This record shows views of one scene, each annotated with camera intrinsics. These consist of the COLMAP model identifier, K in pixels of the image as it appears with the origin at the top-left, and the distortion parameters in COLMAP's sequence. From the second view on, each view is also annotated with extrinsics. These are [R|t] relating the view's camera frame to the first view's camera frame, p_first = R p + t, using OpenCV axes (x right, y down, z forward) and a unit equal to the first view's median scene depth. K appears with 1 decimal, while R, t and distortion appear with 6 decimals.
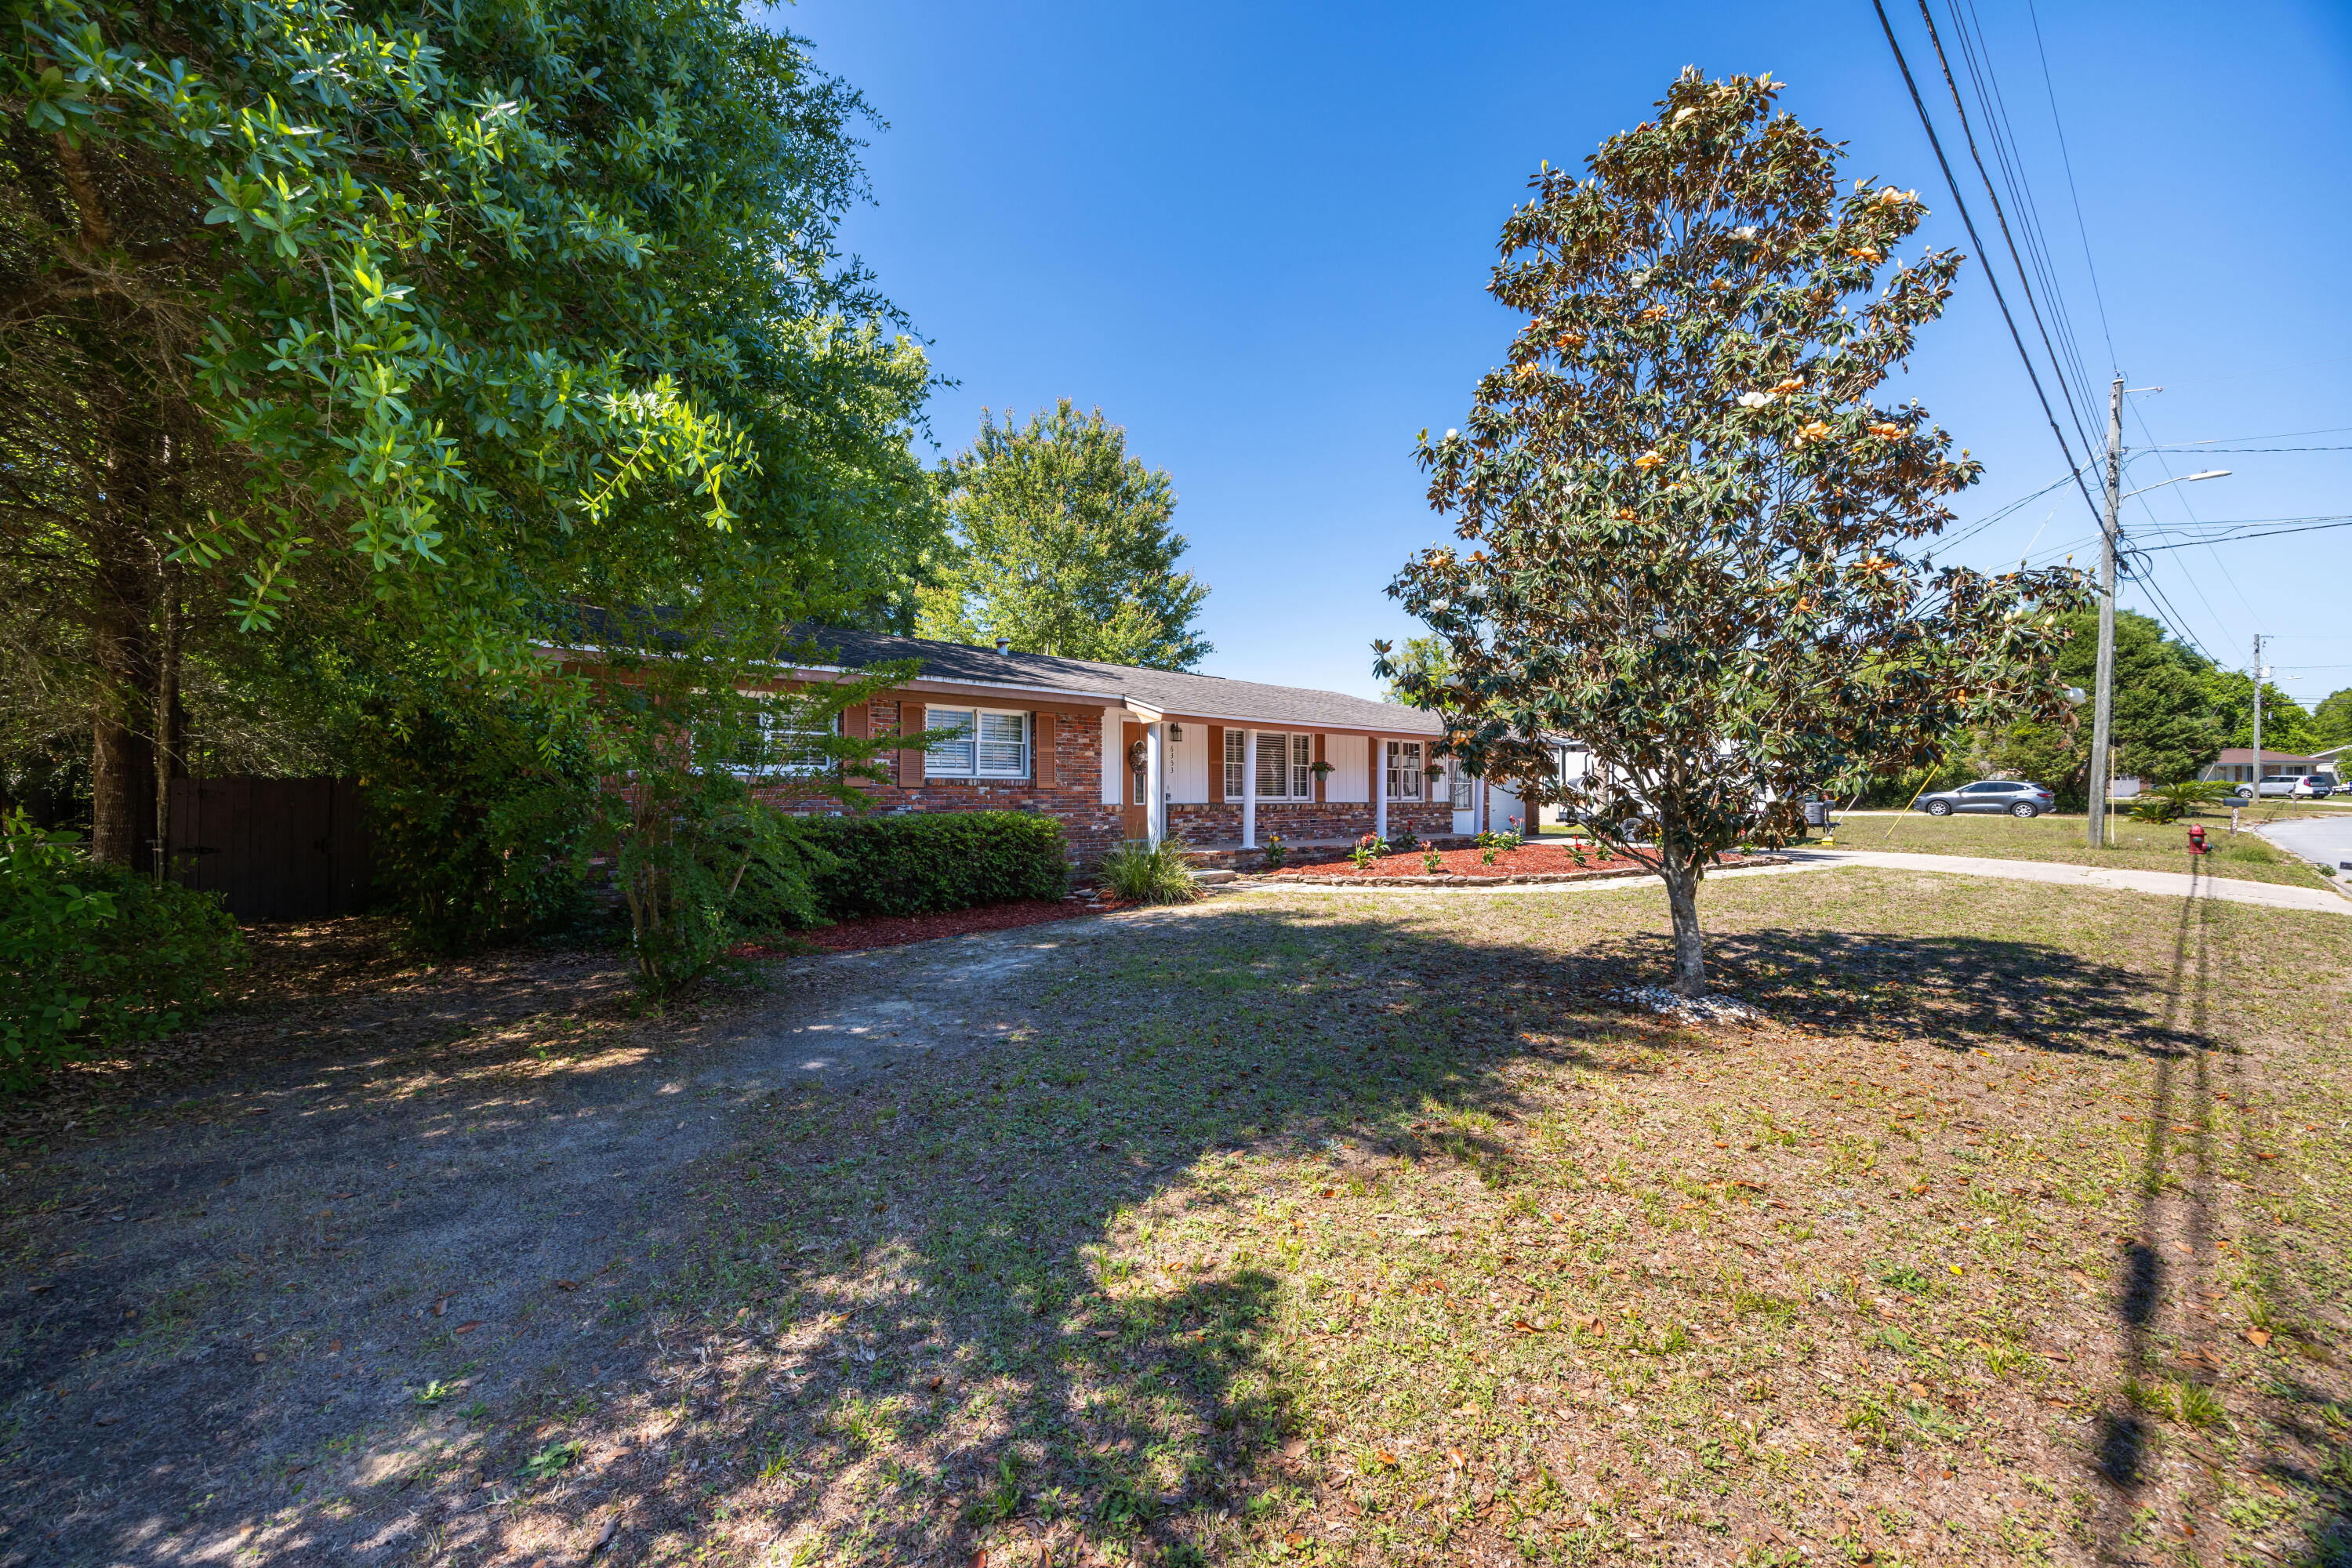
lens RADIAL K [[902.5, 0, 1191.2], [0, 902.5, 788.0], [0, 0, 1]] dist [0.001270, 0.000182]
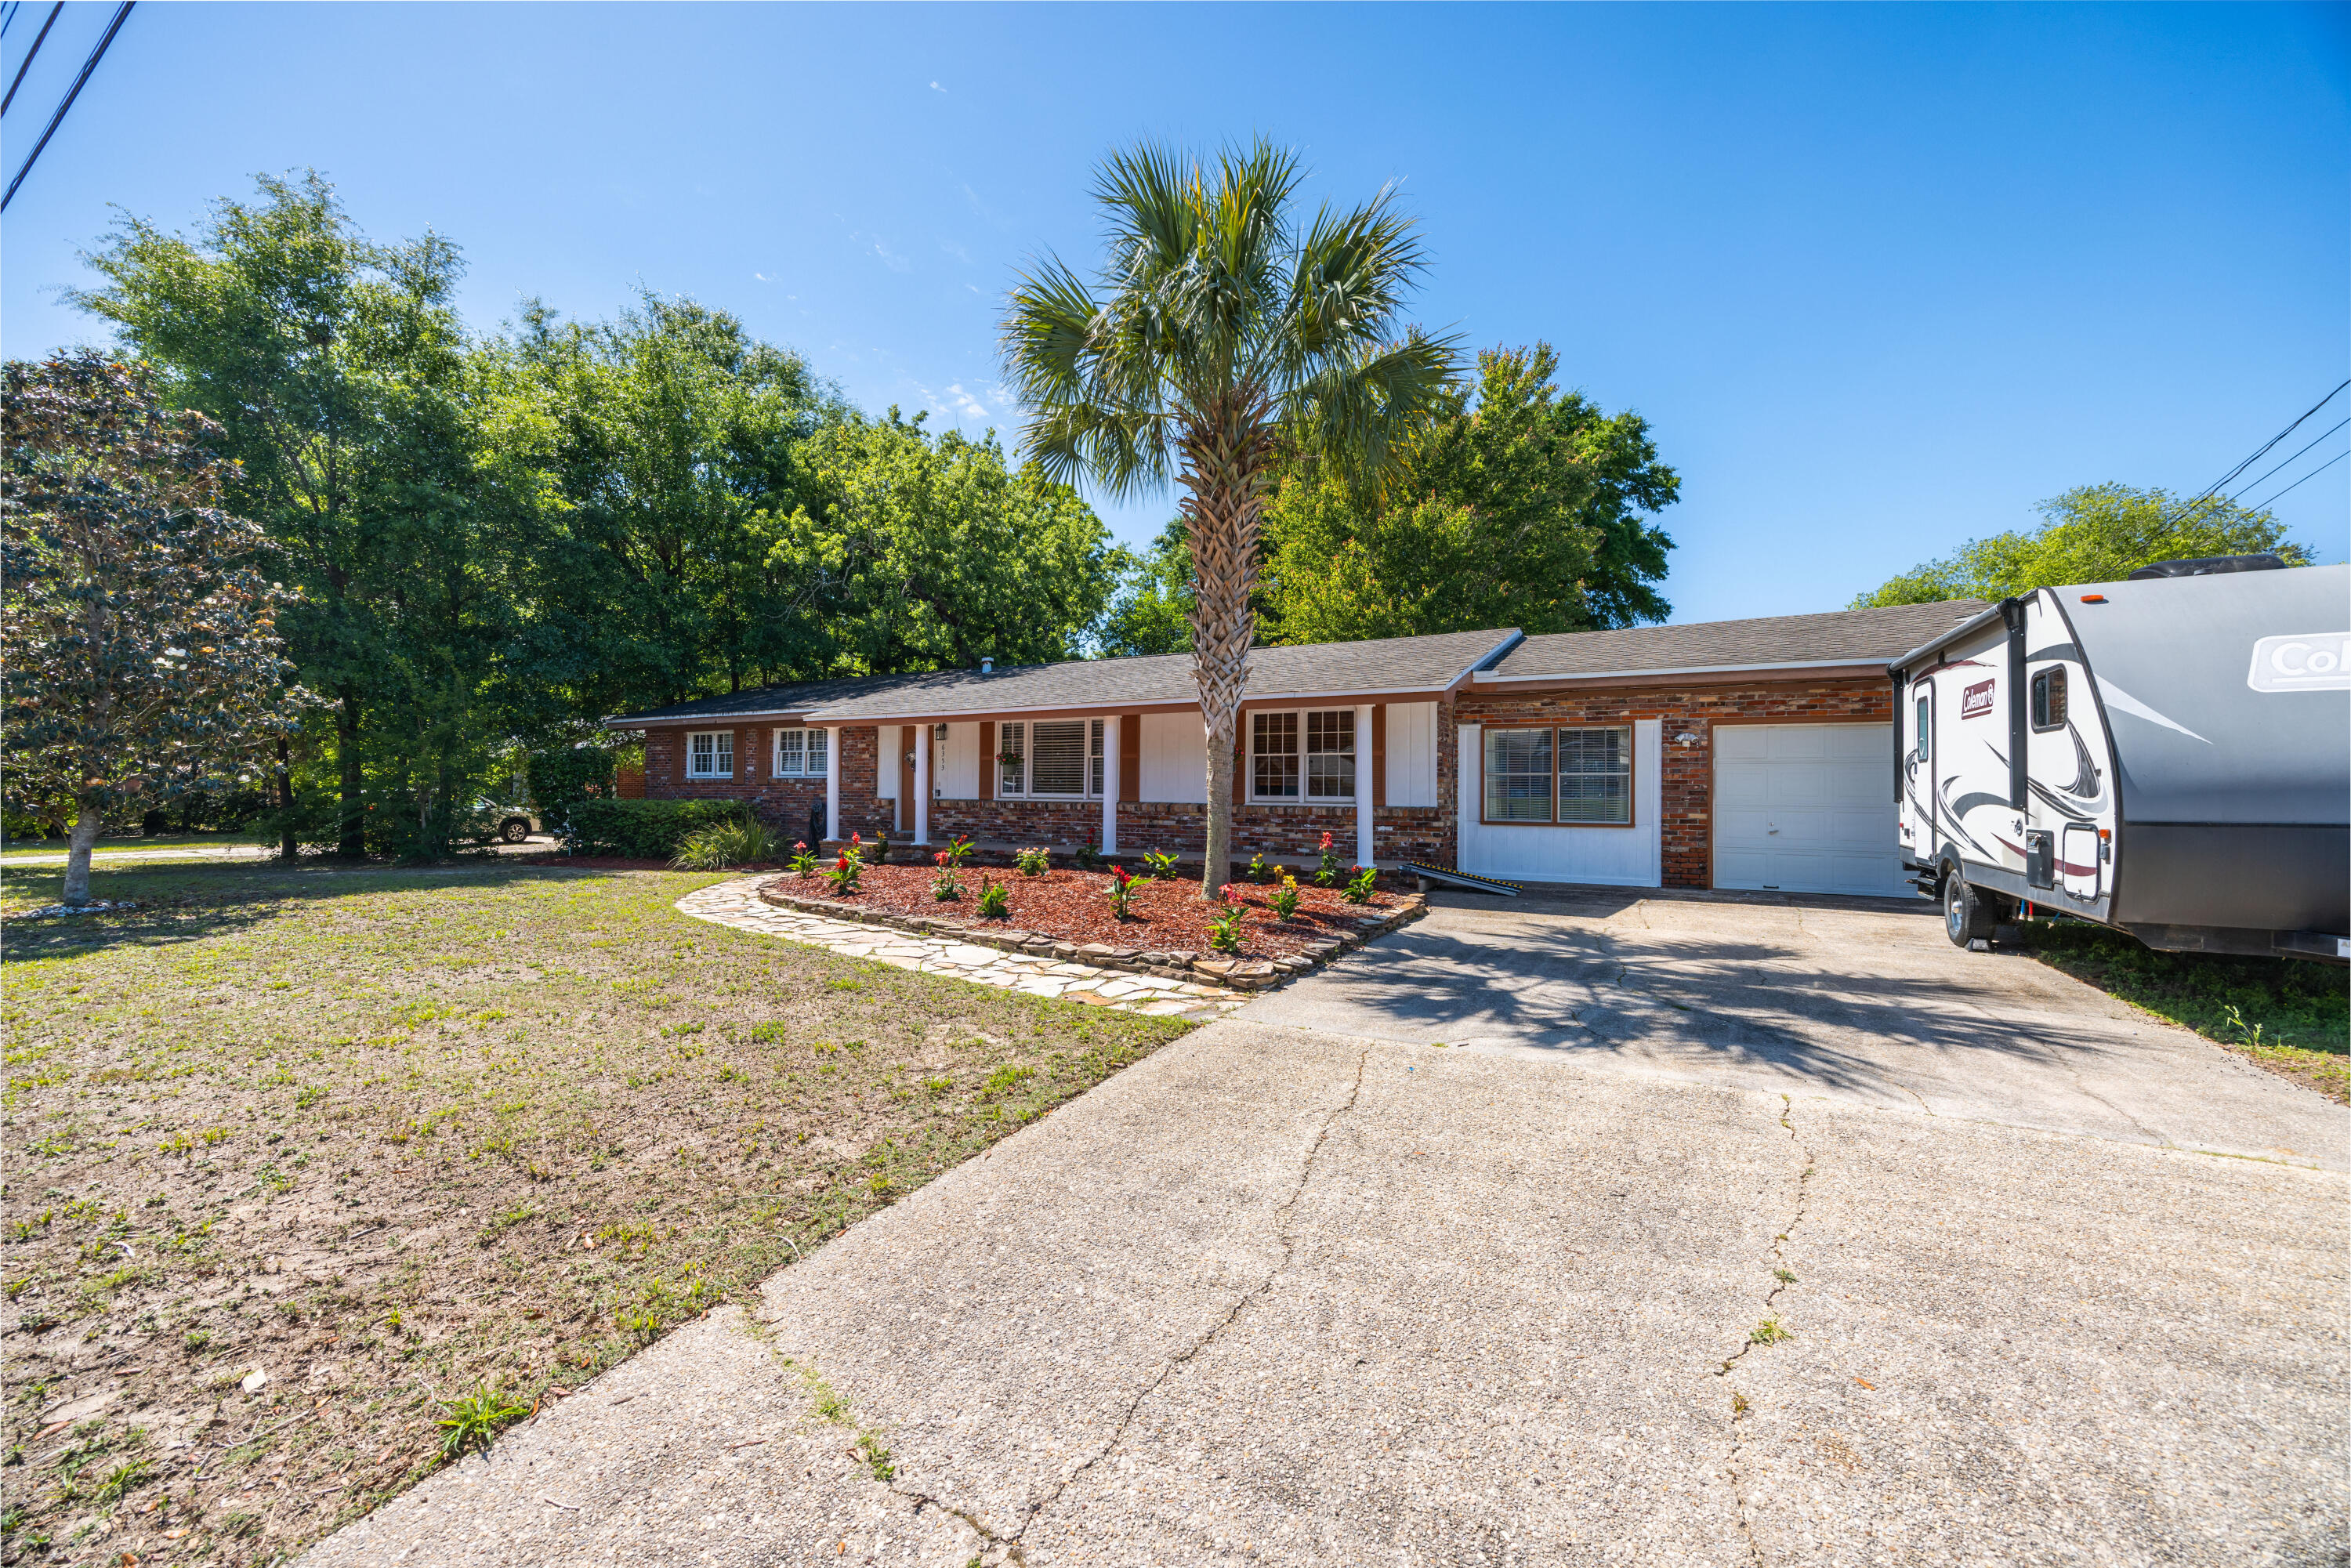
lens RADIAL K [[902.1, 0, 1190.7], [0, 902.1, 788.0], [0, 0, 1]] dist [0.001270, 0.000182]
pose [[0.310718, -0.000383, -0.950502, 1.024054], [0.001043, 0.999999, -0.000062, 0.004542], [0.950502, -0.000973, 0.310718, 0.904703]]
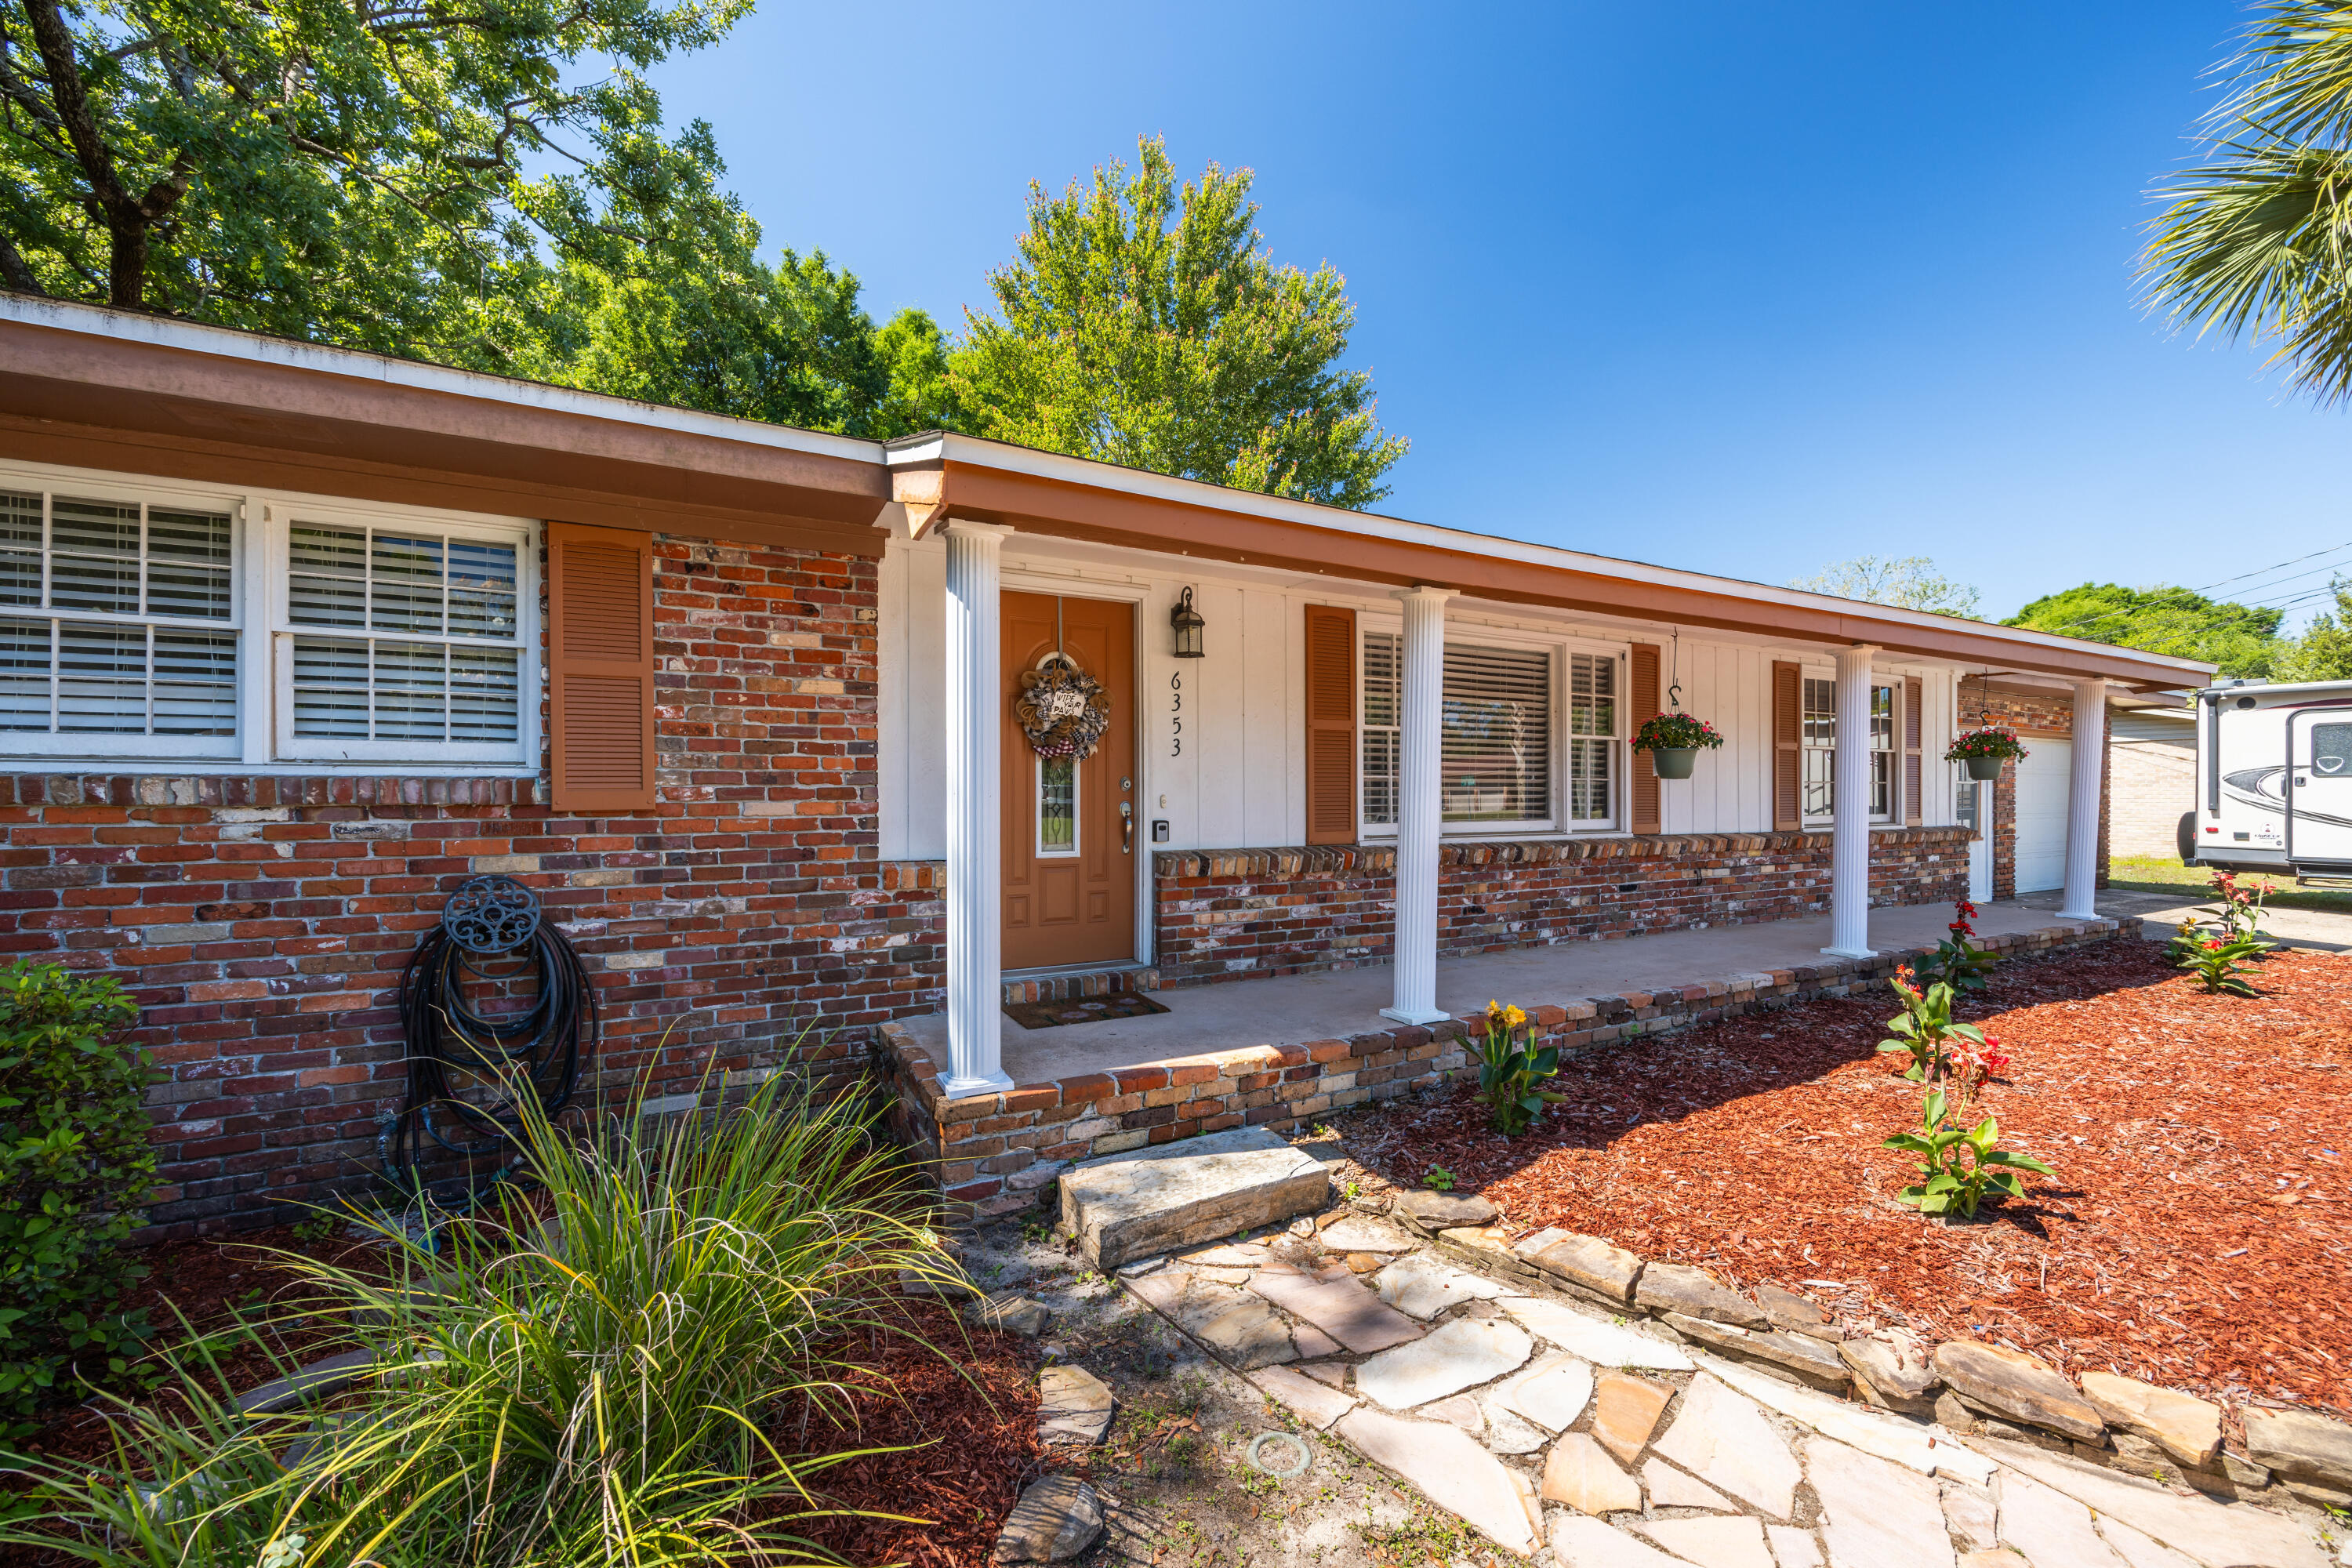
lens RADIAL K [[902.5, 0, 1191.2], [0, 902.5, 788.0], [0, 0, 1]] dist [0.001270, 0.000182]
pose [[0.964076, -0.001445, -0.265622, 0.066748], [0.002247, 0.999994, 0.002716, -0.005732], [0.265617, -0.003215, 0.964073, 0.657438]]
